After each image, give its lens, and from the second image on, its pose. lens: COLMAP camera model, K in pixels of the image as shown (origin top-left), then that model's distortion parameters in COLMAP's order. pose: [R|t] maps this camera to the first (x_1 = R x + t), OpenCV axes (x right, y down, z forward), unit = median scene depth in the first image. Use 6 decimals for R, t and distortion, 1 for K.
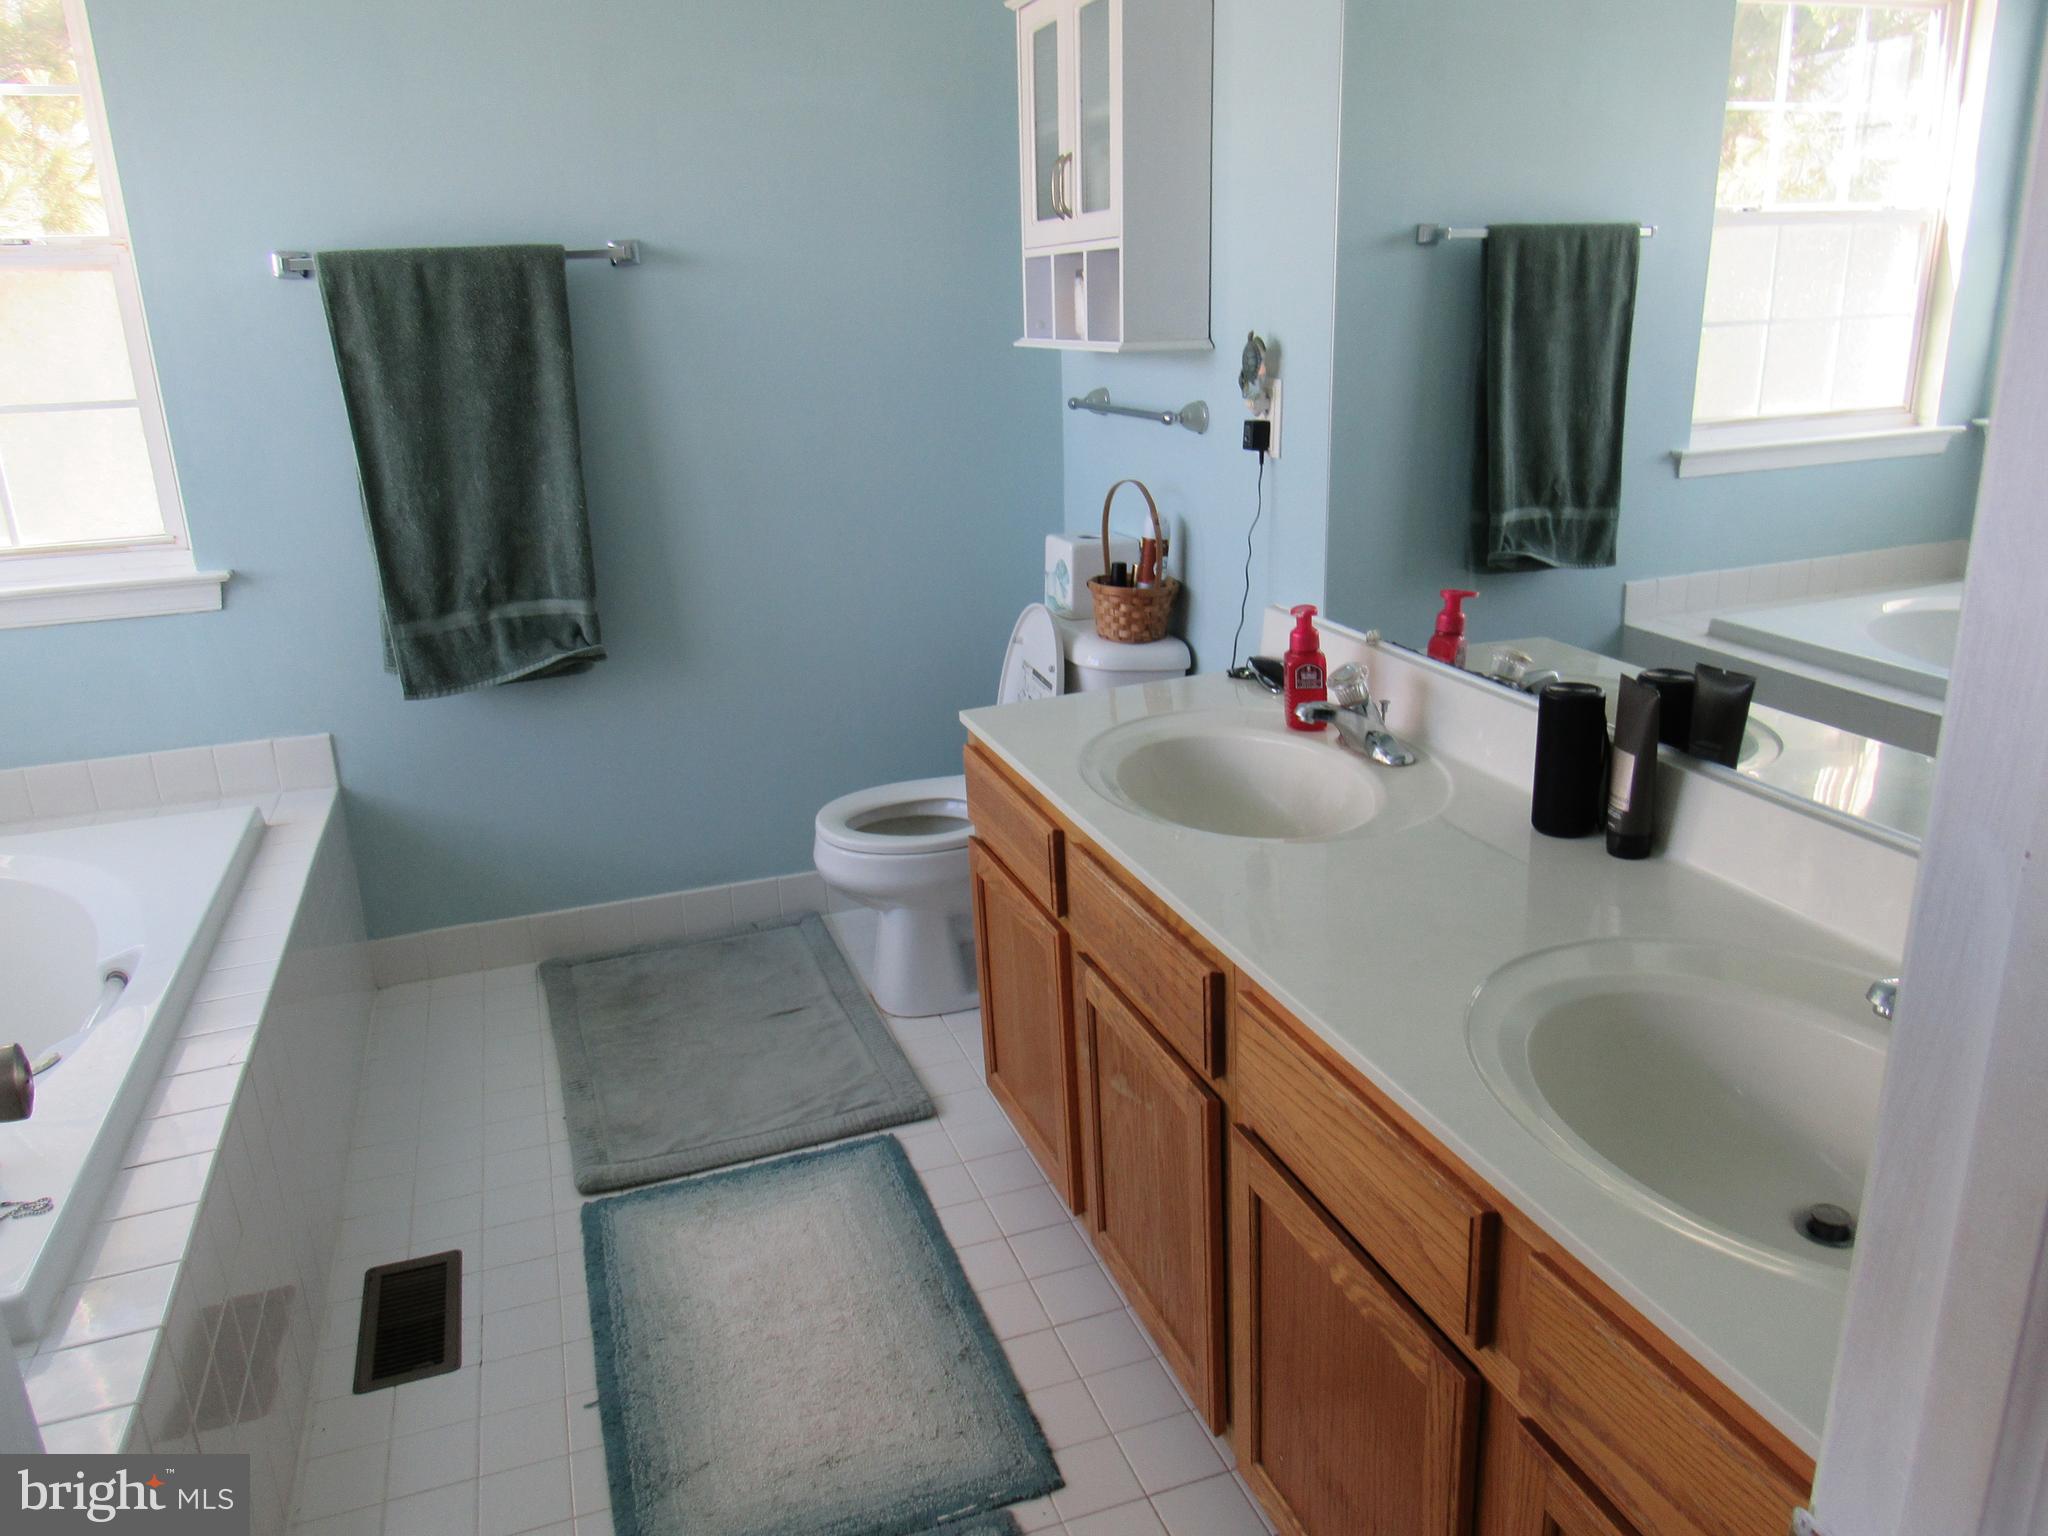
lens RADIAL K [[1434.0, 0, 1024.0], [0, 1434.0, 768.0], [0, 0, 1]] dist [-0.025013, 0.002617]
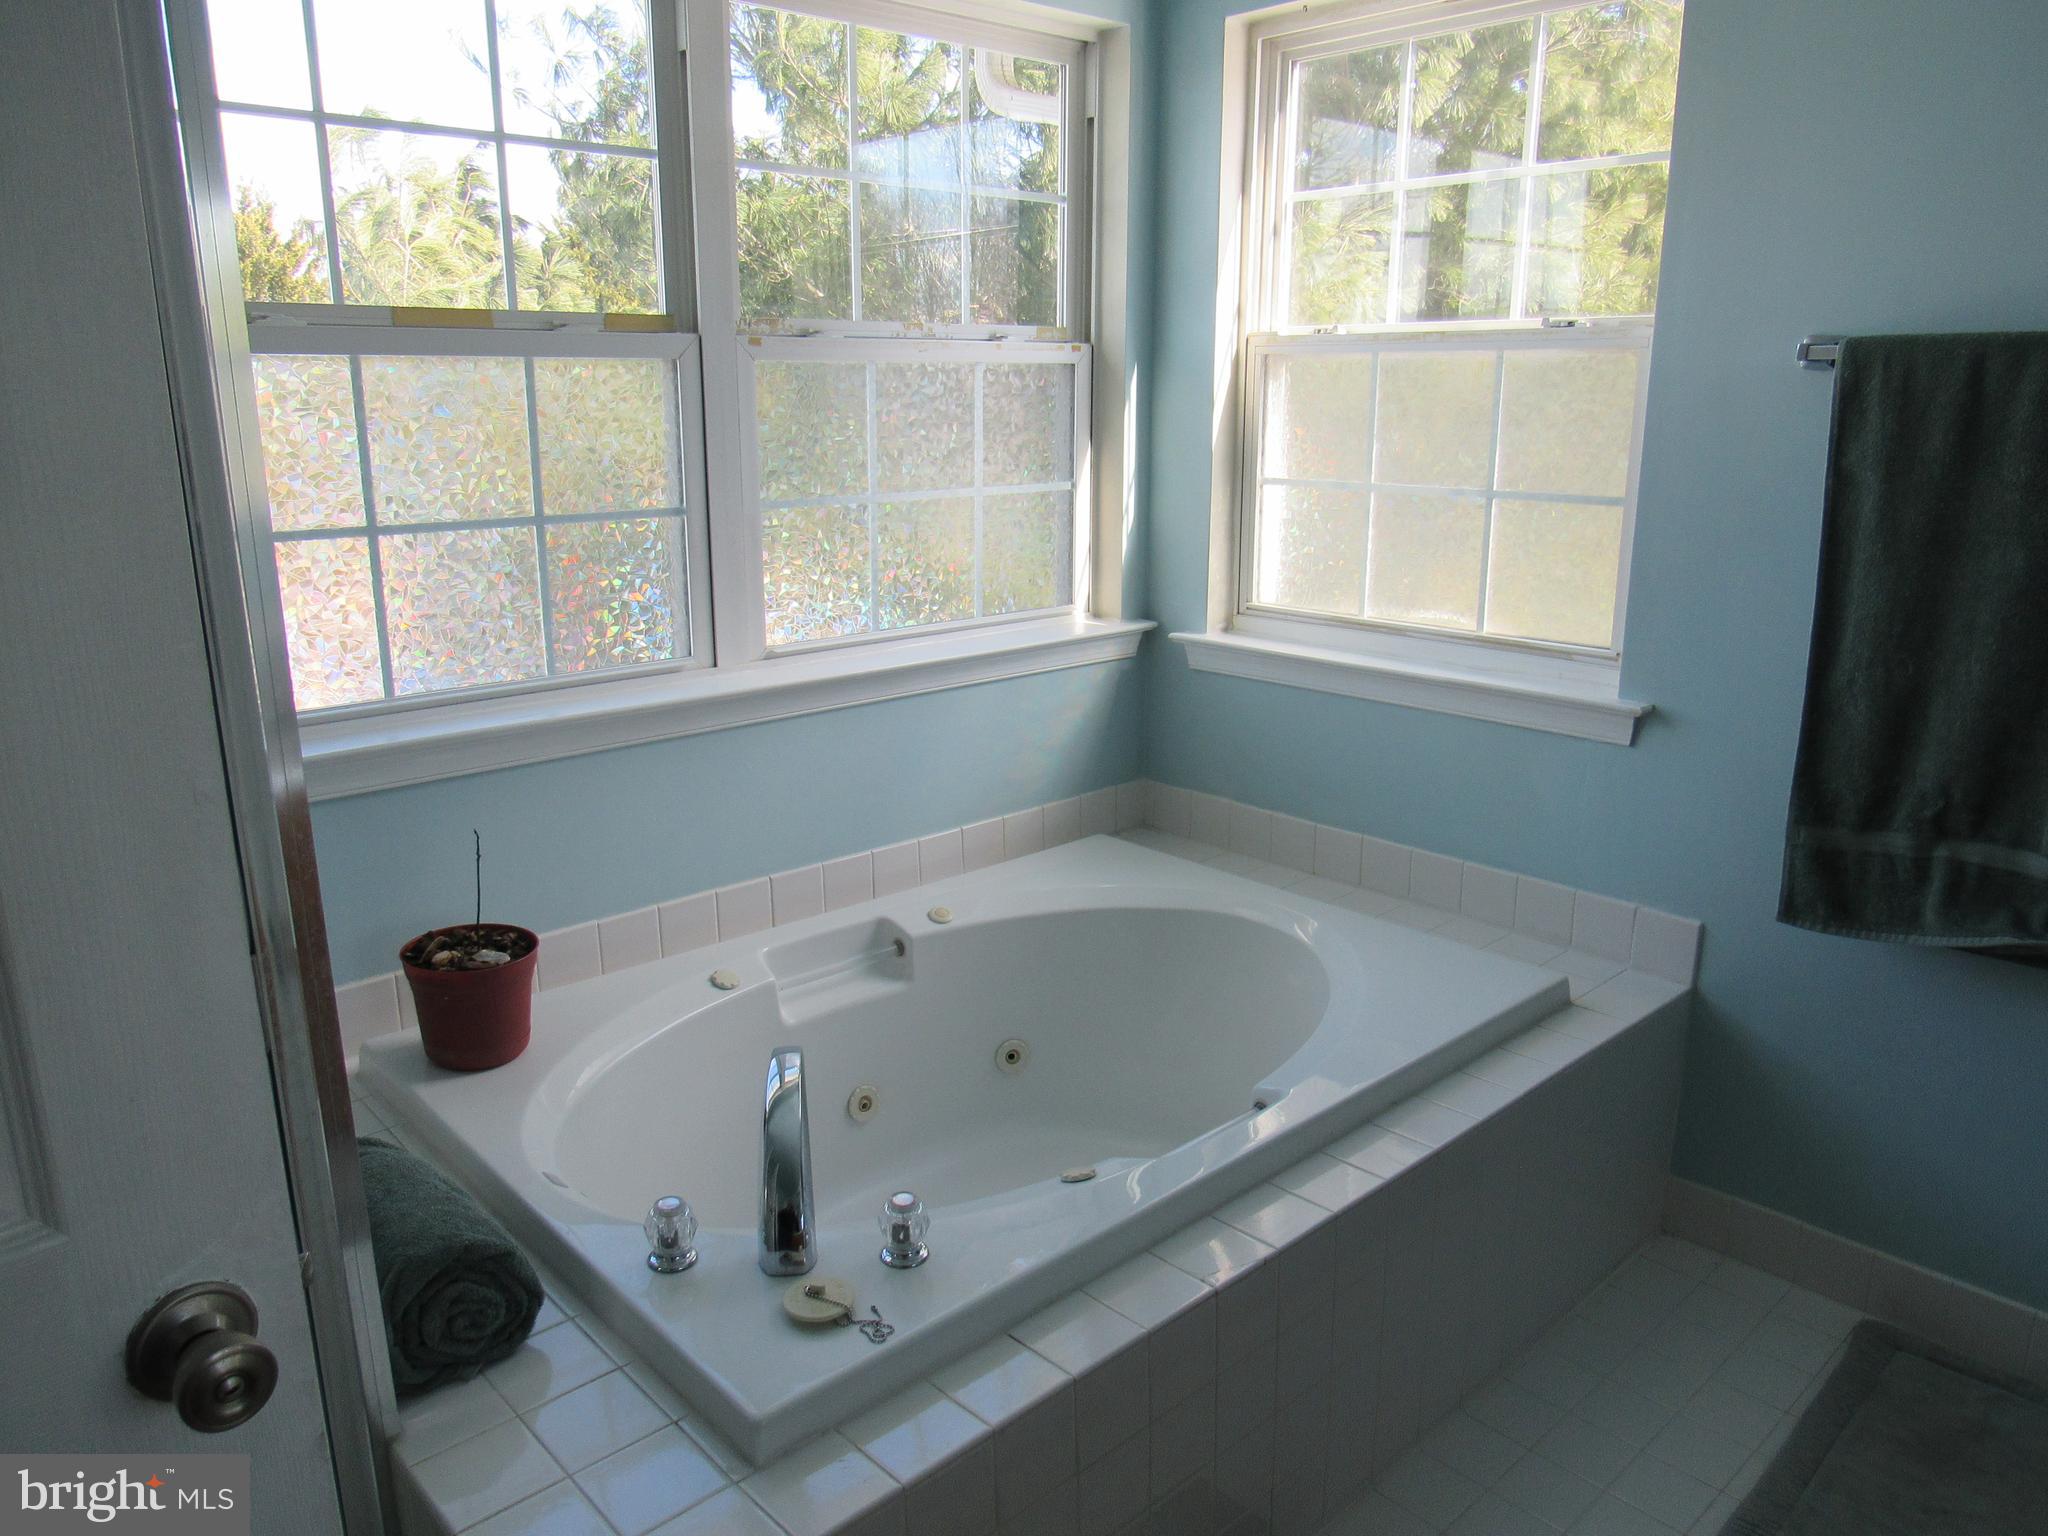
lens RADIAL K [[1434.0, 0, 1024.0], [0, 1434.0, 768.0], [0, 0, 1]] dist [-0.025013, 0.002617]
pose [[0.384459, 0.261534, -0.885320, 0.059635], [-0.294614, 0.943639, 0.150823, -0.118145], [0.874868, 0.202843, 0.439842, 0.296923]]
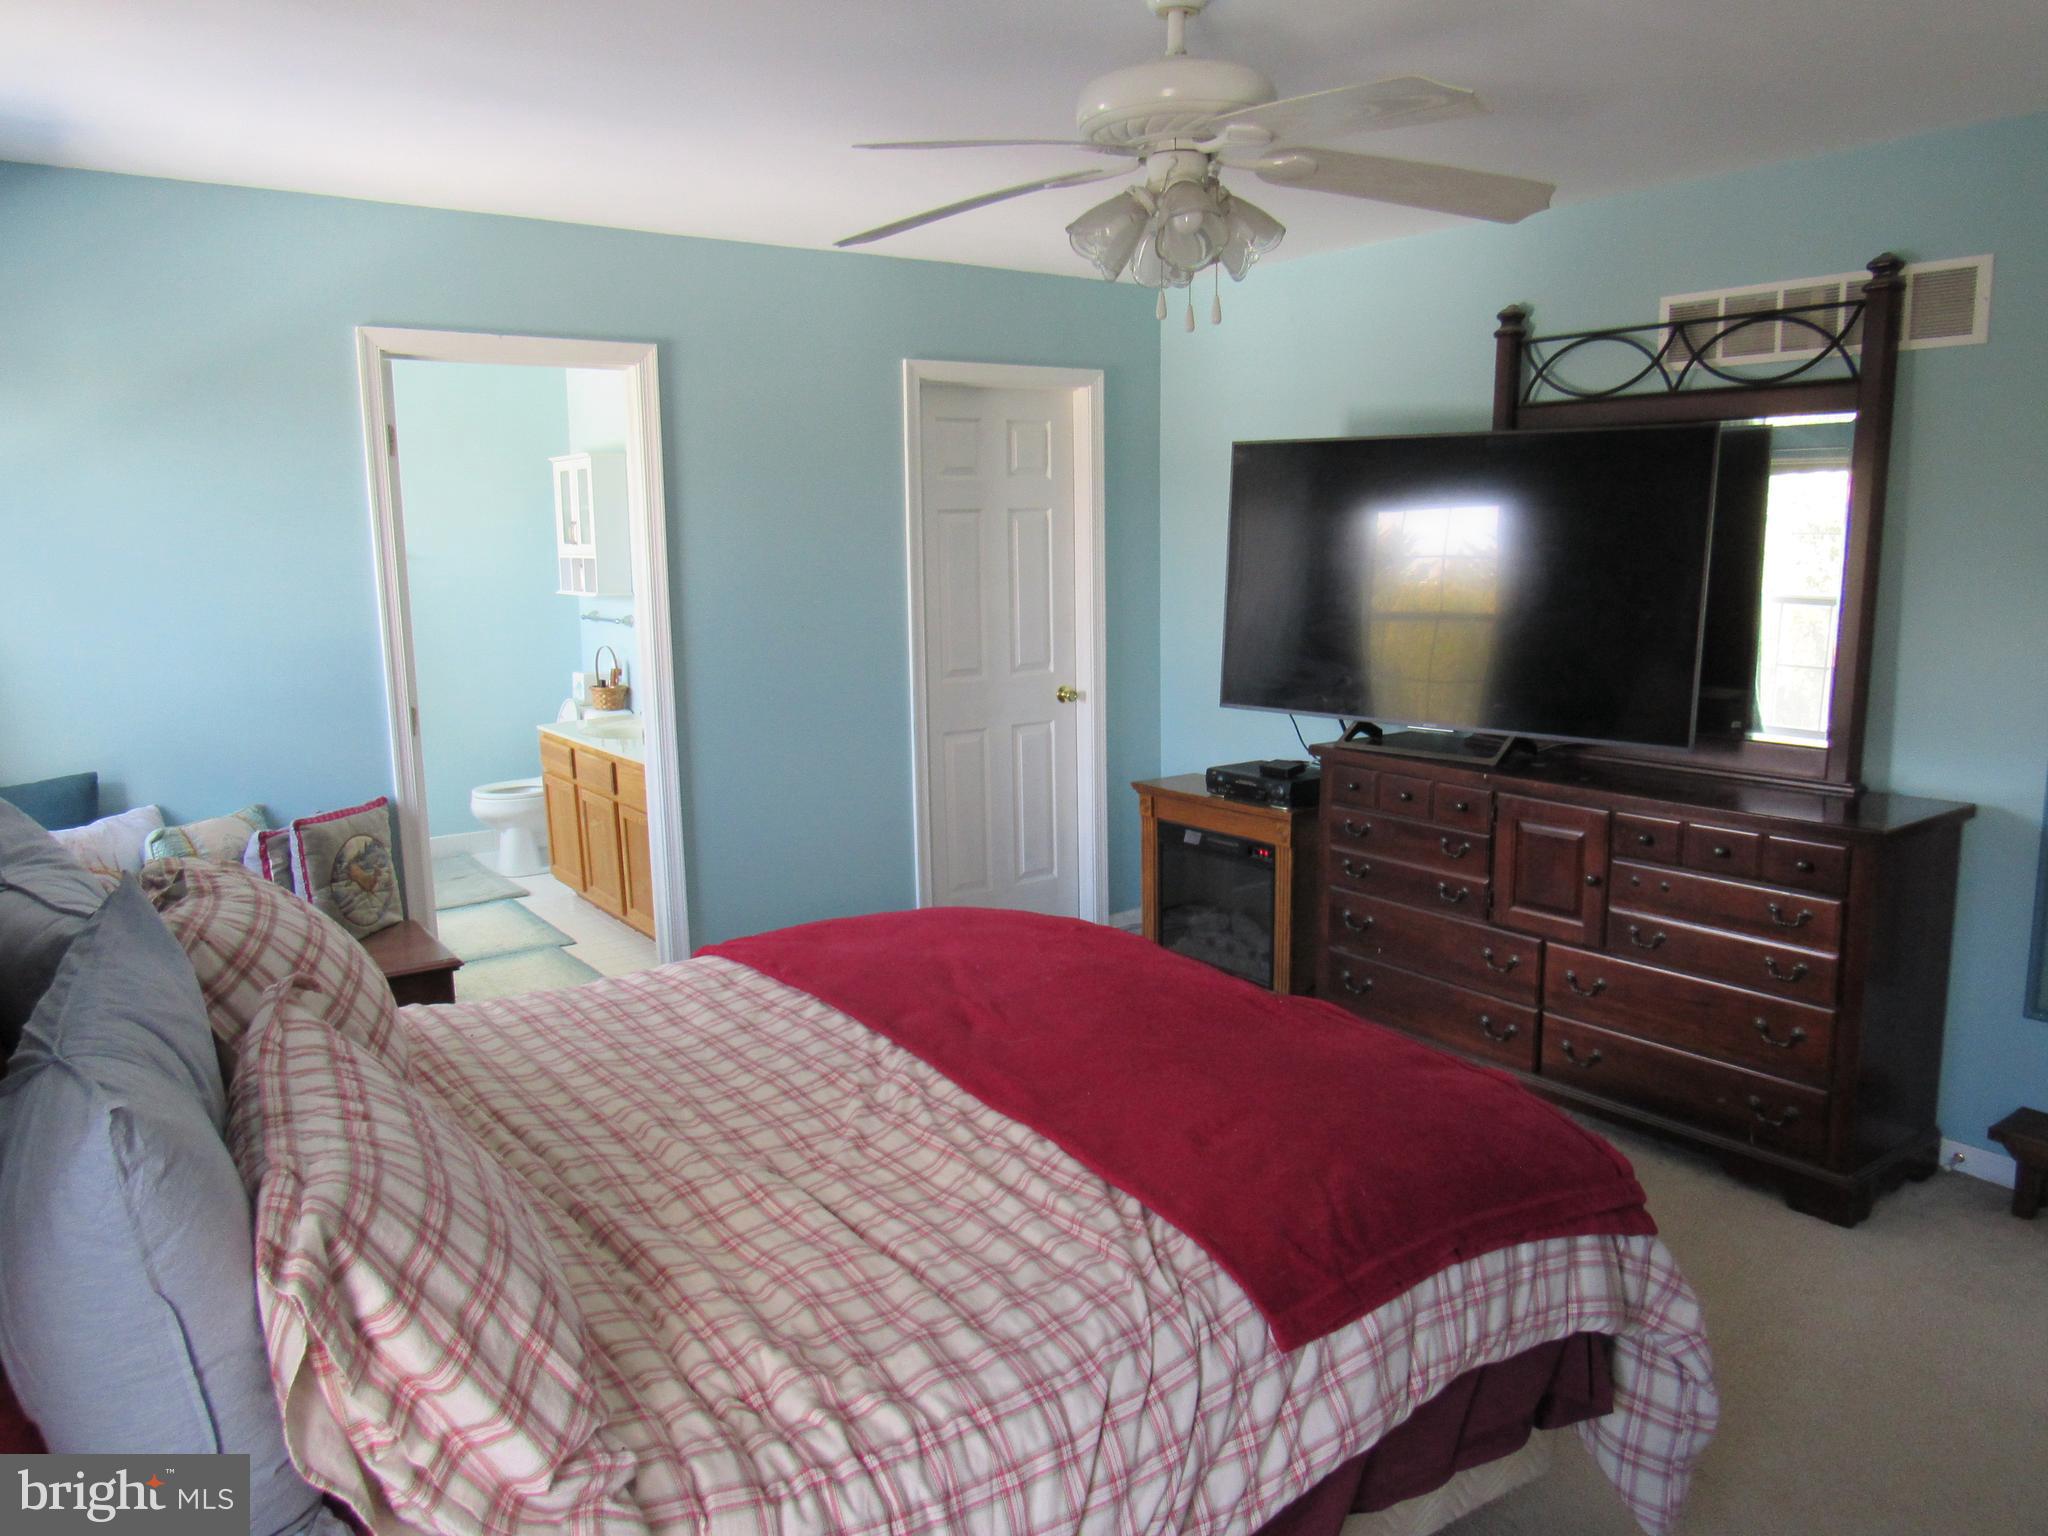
lens RADIAL K [[1434.0, 0, 1024.0], [0, 1434.0, 768.0], [0, 0, 1]] dist [-0.025013, 0.002617]
pose [[0.957388, -0.030861, 0.287151, 0.052316], [0.075040, 0.986707, -0.144146, 0.436861], [-0.278886, 0.159551, 0.946977, -1.582497]]
